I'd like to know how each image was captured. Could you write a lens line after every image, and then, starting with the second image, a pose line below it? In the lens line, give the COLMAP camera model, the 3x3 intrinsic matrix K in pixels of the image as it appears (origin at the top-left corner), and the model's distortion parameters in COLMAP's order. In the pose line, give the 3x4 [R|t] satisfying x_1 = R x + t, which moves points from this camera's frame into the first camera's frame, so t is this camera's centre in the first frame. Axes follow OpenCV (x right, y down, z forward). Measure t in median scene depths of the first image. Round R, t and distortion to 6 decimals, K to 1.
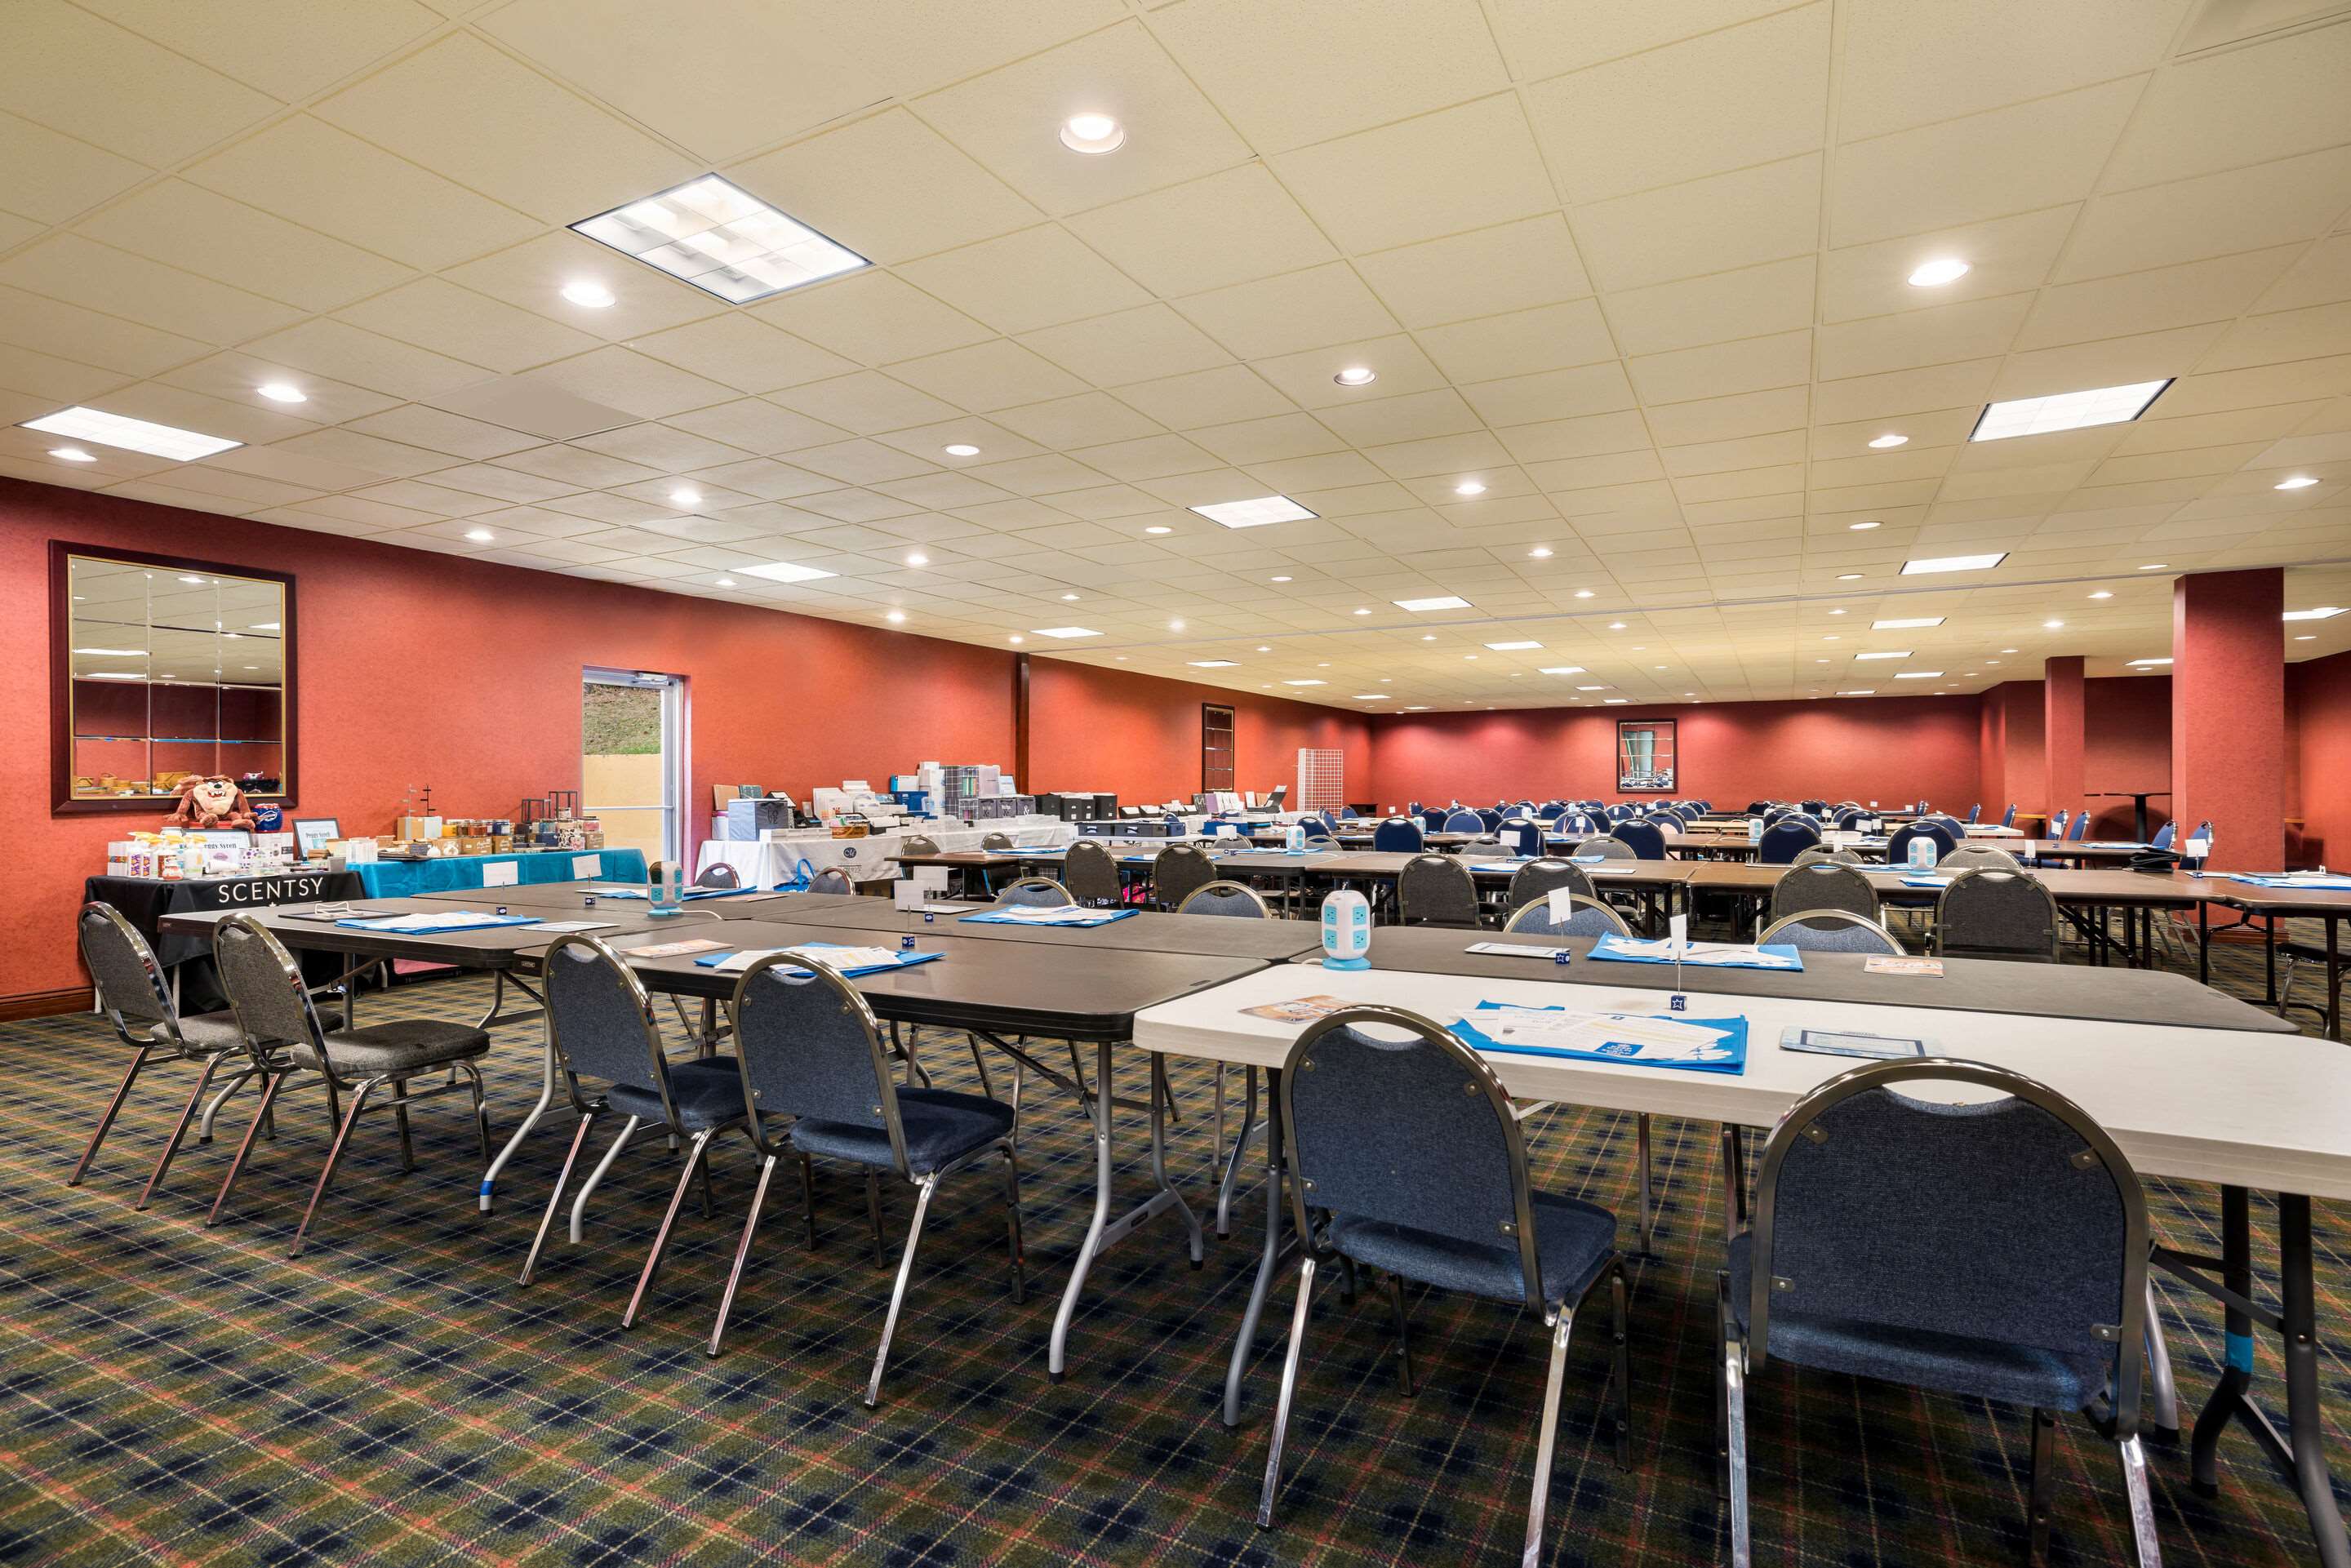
lens RADIAL K [[1144.6, 0, 1175.5], [0, 1144.6, 784.0], [0, 0, 1]] dist [-0.001127, -0.000016]
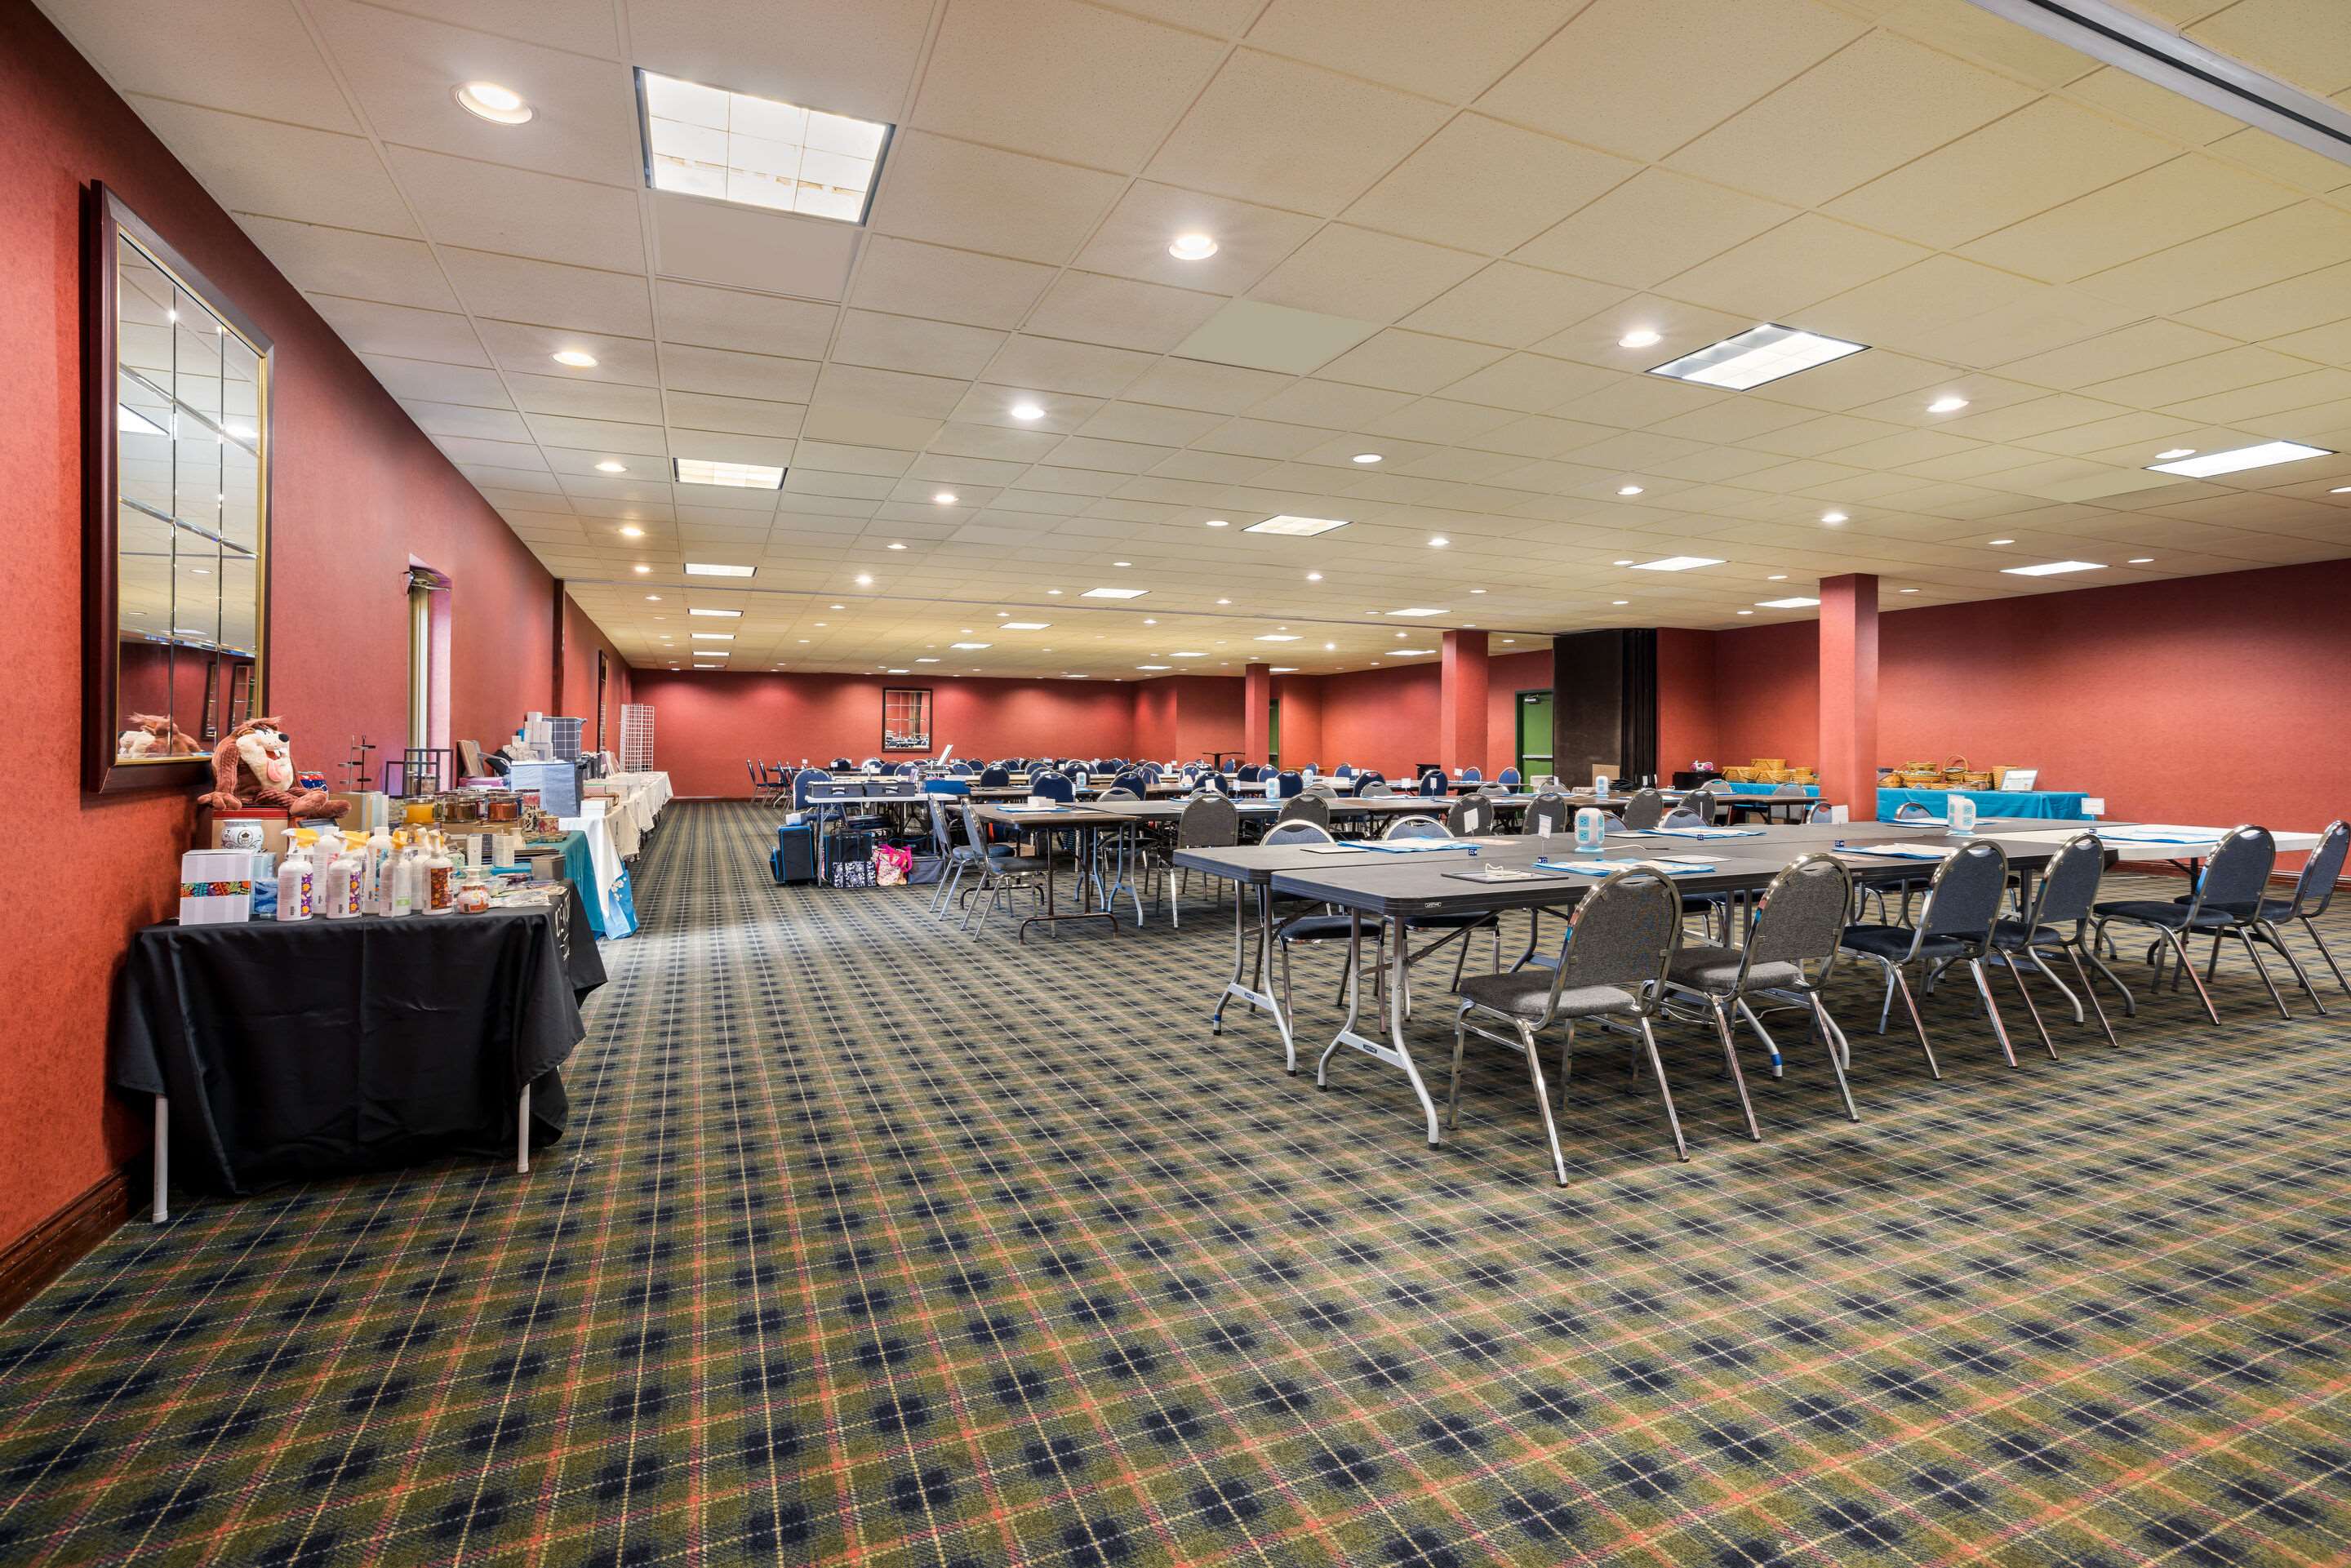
lens RADIAL K [[1107.6, 0, 1179.1], [0, 1107.6, 753.6], [0, 0, 1]] dist [-0.000631, -0.000069]
pose [[0.620000, 0.001063, 0.784601, -1.036005], [-0.008168, 0.999954, 0.005100, 0.003699], [-0.784560, -0.009570, 0.619979, 0.392547]]
